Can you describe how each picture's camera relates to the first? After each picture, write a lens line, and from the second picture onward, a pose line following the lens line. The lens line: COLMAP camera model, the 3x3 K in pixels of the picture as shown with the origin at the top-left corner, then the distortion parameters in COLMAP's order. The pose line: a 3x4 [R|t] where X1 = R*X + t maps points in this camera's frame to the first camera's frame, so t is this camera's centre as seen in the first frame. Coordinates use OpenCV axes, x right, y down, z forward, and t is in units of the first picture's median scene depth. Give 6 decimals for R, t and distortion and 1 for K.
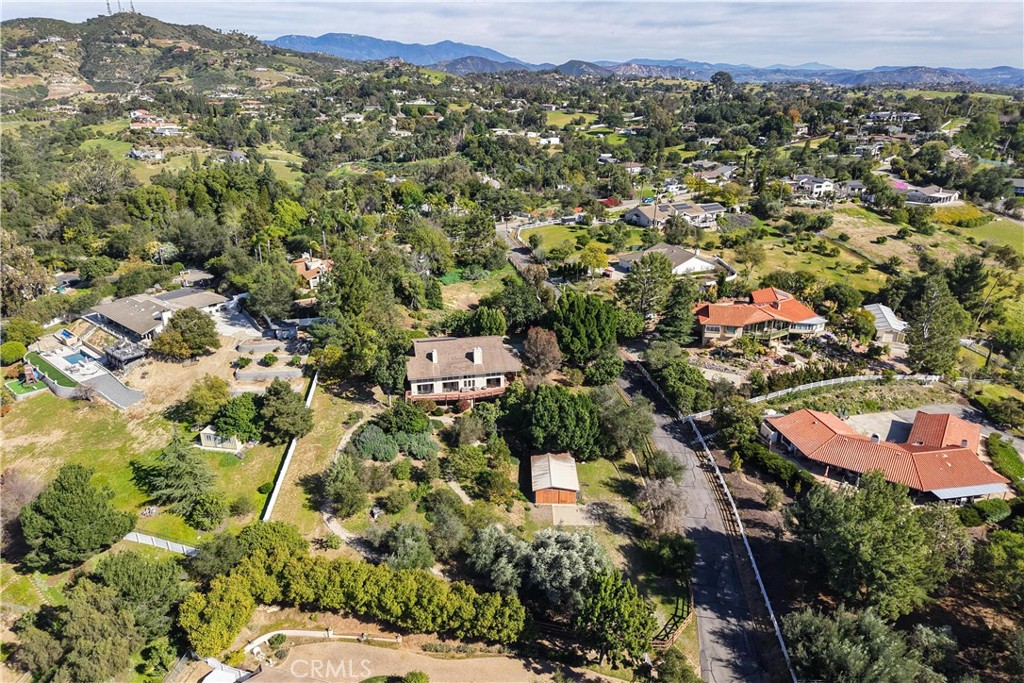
lens RADIAL K [[679.9, 0, 514.4], [0, 679.9, 339.8], [0, 0, 1]] dist [0.046548, -0.028042]
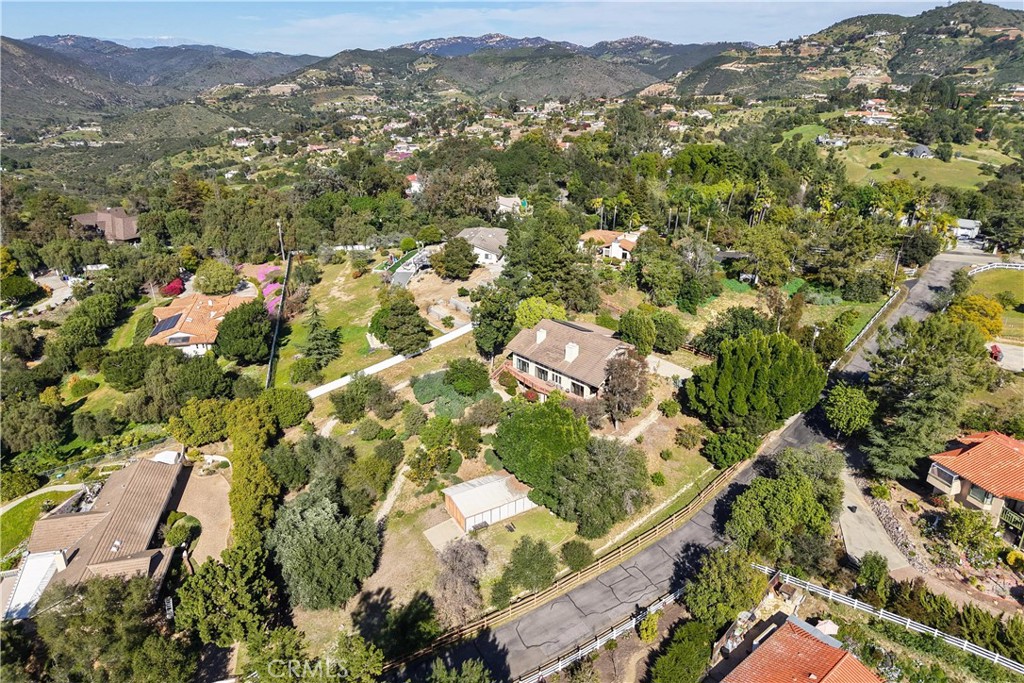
lens RADIAL K [[679.9, 0, 514.4], [0, 679.9, 339.8], [0, 0, 1]] dist [0.046548, -0.028042]
pose [[0.505646, 0.319042, -0.801583, 0.594077], [-0.314037, 0.933437, 0.173425, -0.118178], [0.803557, 0.164035, 0.572179, 0.444737]]
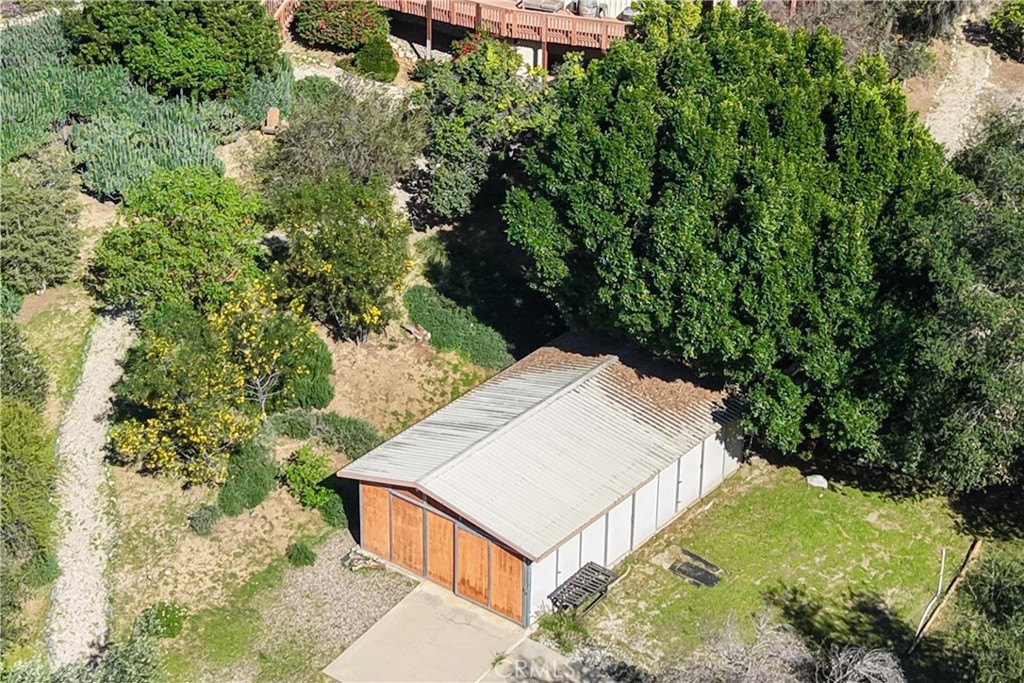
lens RADIAL K [[2098.6, 0, 471.7], [0, 2098.6, 340.7], [0, 0, 1]] dist [0.414010, -2.212395]
pose [[0.777403, 0.297406, -0.554252, 0.304350], [-0.229578, 0.954529, 0.190180, 0.054780], [0.585610, -0.020602, 0.810331, 0.452036]]
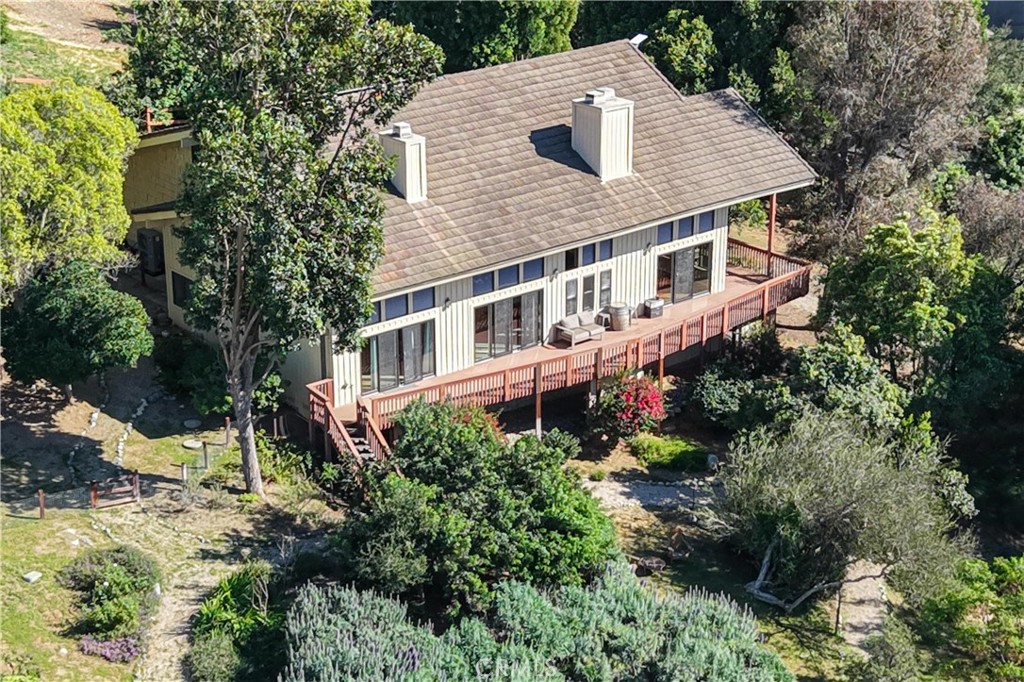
lens RADIAL K [[2229.6, 0, 483.6], [0, 2229.6, 341.6], [0, 0, 1]] dist [0.381928, -0.229634]
pose [[0.889785, -0.166760, 0.424821, -0.349153], [0.171252, 0.984832, 0.027900, 0.055925], [-0.423030, 0.047927, 0.904847, 0.468404]]
